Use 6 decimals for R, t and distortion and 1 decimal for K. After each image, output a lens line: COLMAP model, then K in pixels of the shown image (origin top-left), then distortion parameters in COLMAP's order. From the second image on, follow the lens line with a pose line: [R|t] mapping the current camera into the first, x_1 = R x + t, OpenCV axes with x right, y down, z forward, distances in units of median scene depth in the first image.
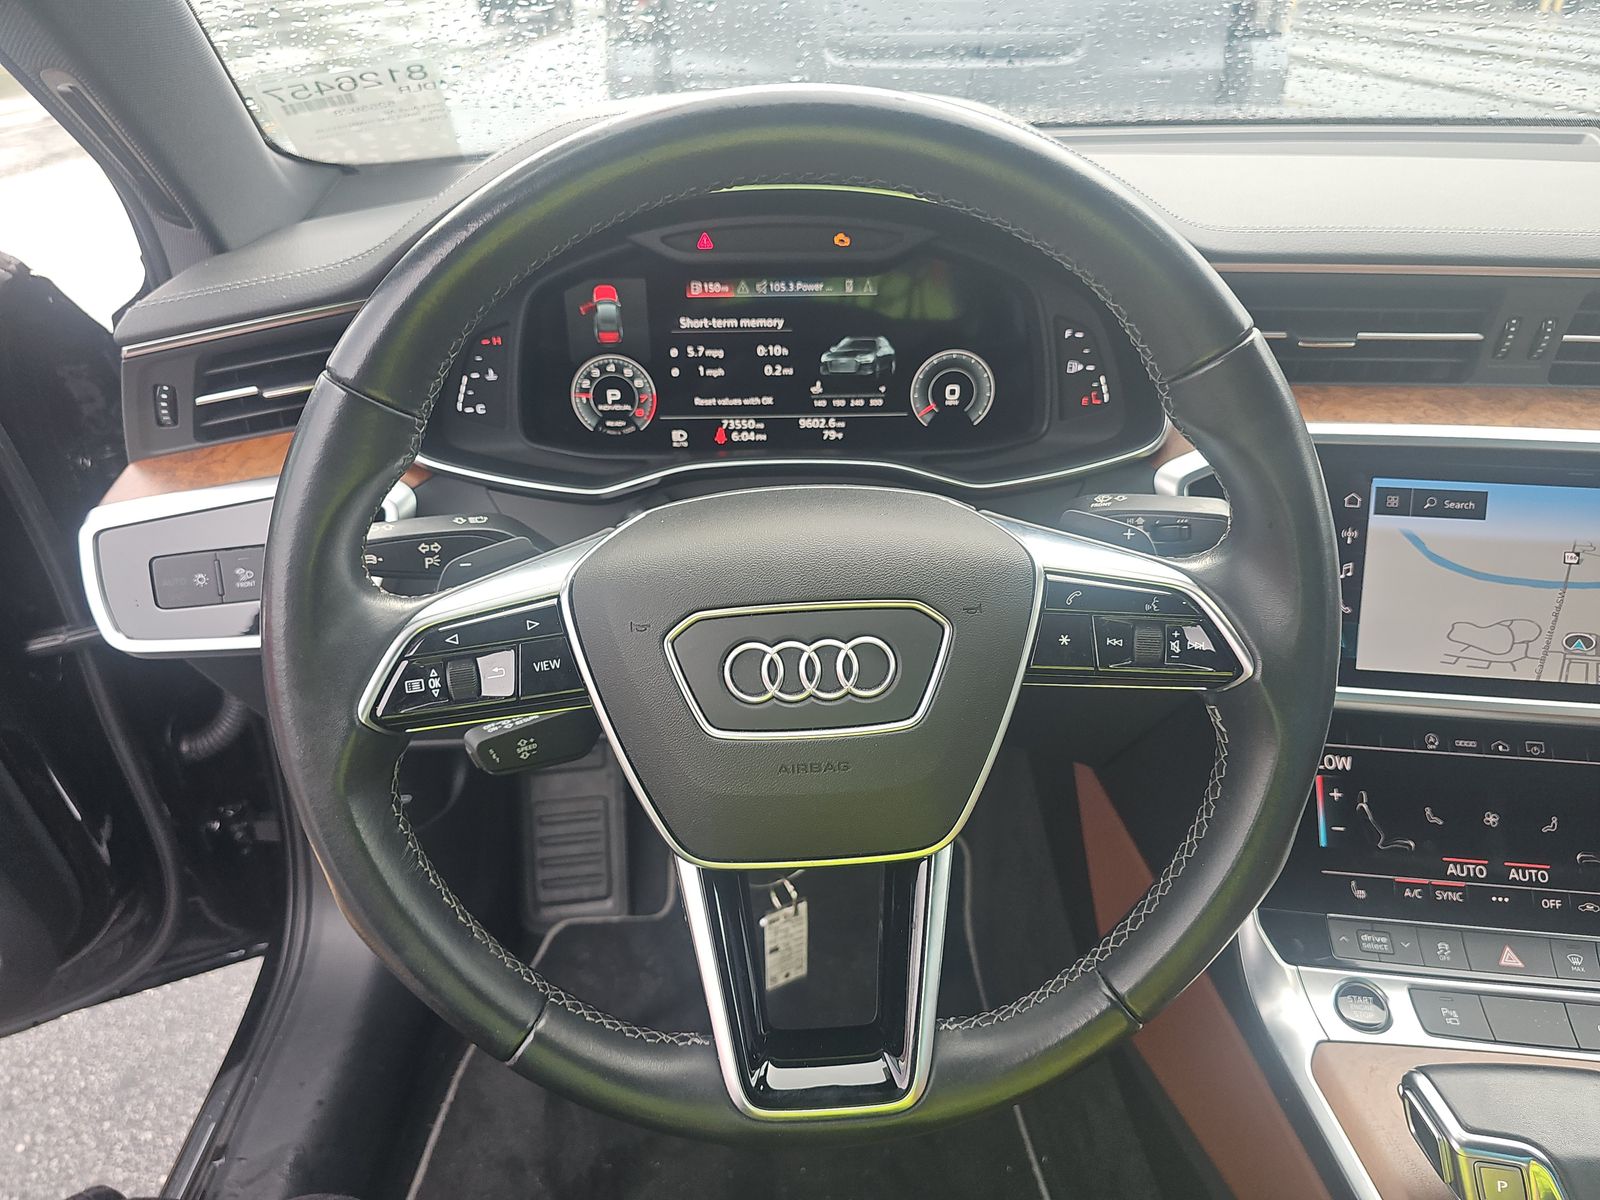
lens RADIAL K [[1142.1, 0, 806.6], [0, 1142.1, 632.6], [0, 0, 1]] dist [0.064676, -0.007358]
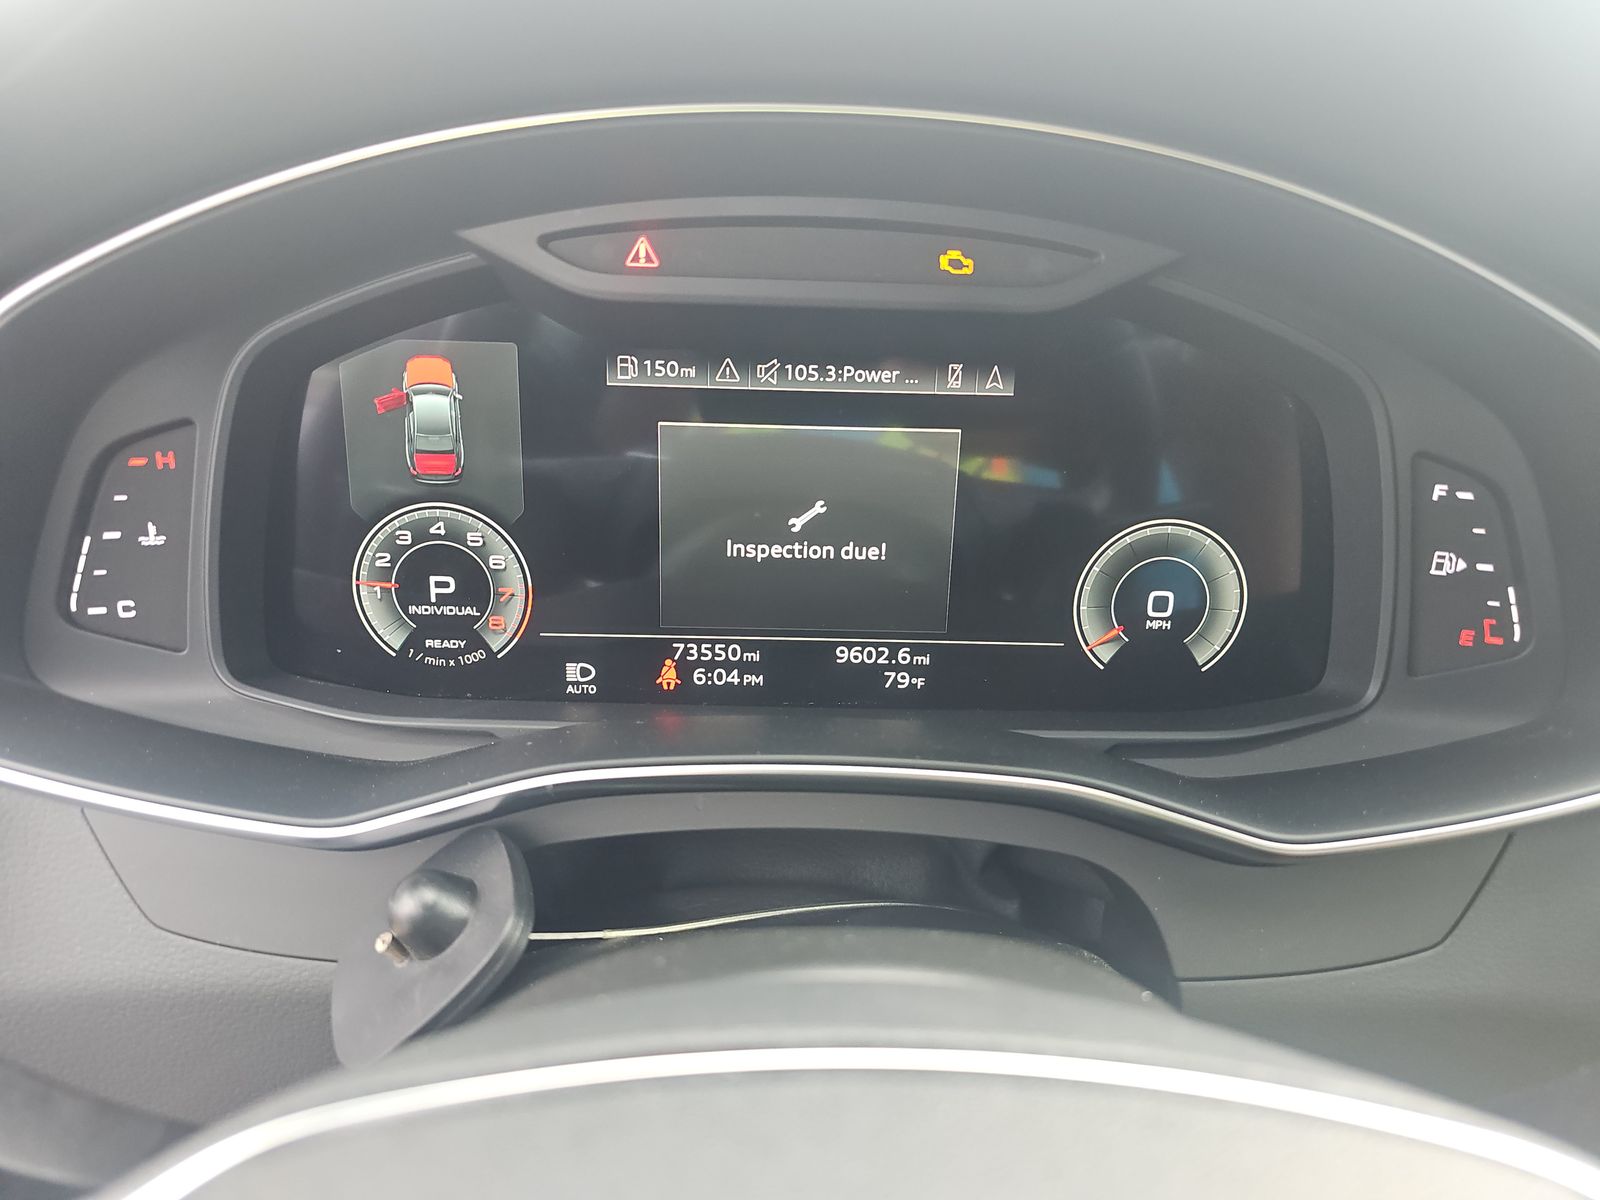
lens RADIAL K [[1053.3, 0, 806.0], [0, 1053.3, 603.9], [0, 0, 1]] dist [0.047041, -0.048558]
pose [[0.999345, 0.036067, 0.003025, -0.020830], [-0.035125, 0.986599, -0.159336, -0.135667], [-0.008732, 0.159125, 0.987220, 0.573222]]
